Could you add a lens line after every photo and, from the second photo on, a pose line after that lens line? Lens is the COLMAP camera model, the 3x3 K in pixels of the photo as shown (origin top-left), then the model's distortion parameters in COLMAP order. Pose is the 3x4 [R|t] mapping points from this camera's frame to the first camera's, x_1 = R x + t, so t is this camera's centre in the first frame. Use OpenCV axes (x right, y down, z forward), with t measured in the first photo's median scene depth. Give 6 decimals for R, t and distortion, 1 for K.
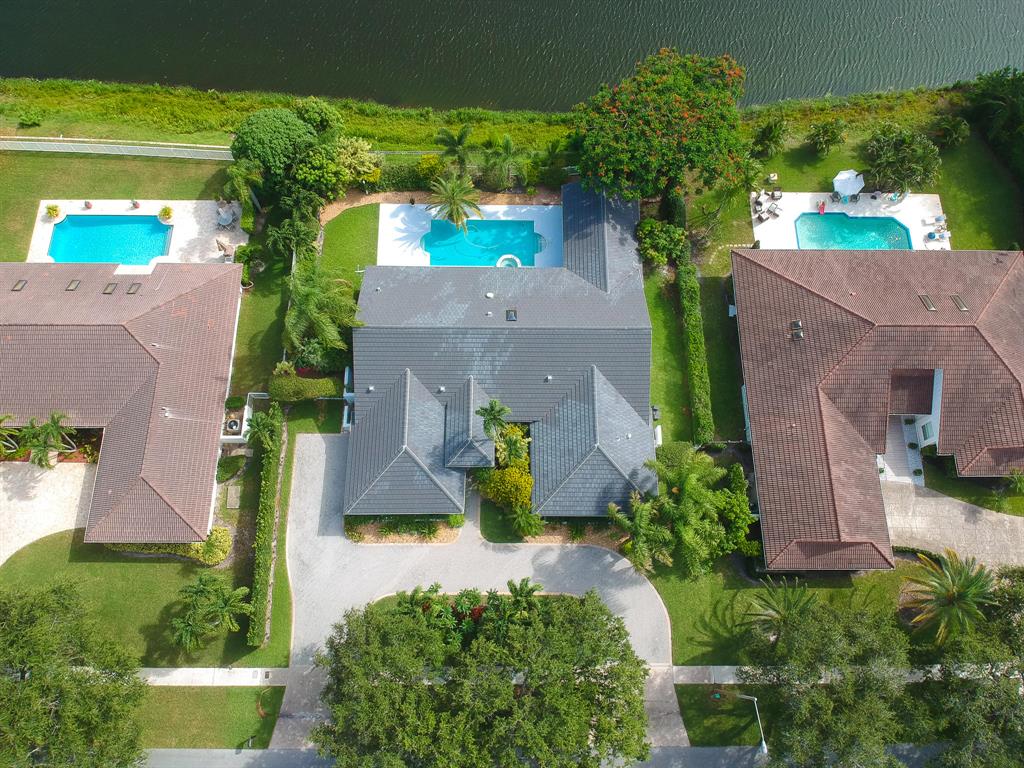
lens RADIAL K [[744.9, 0, 510.7], [0, 744.9, 382.8], [0, 0, 1]] dist [0.081303, -0.141093]
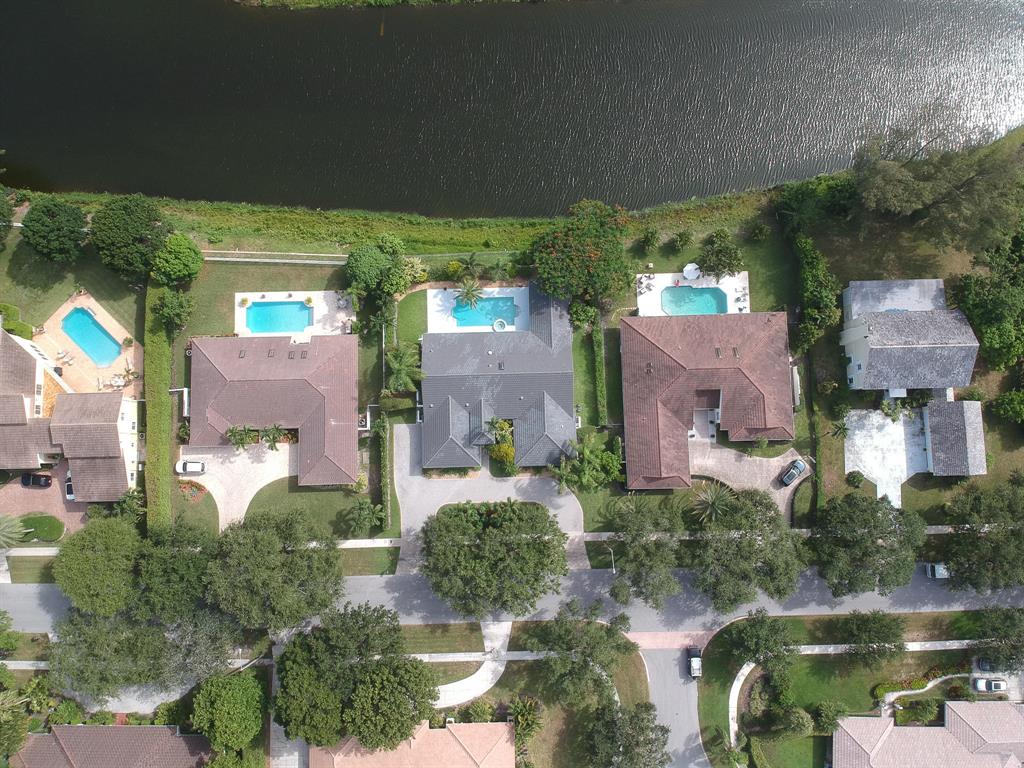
lens RADIAL K [[732.1, 0, 512.0], [0, 732.1, 384.0], [0, 0, 1]] dist [0.113237, -0.000515]
pose [[0.999395, -0.026512, -0.022502, 0.069152], [0.030942, 0.973288, 0.227492, -0.471304], [0.015870, -0.228051, 0.973520, -0.852260]]
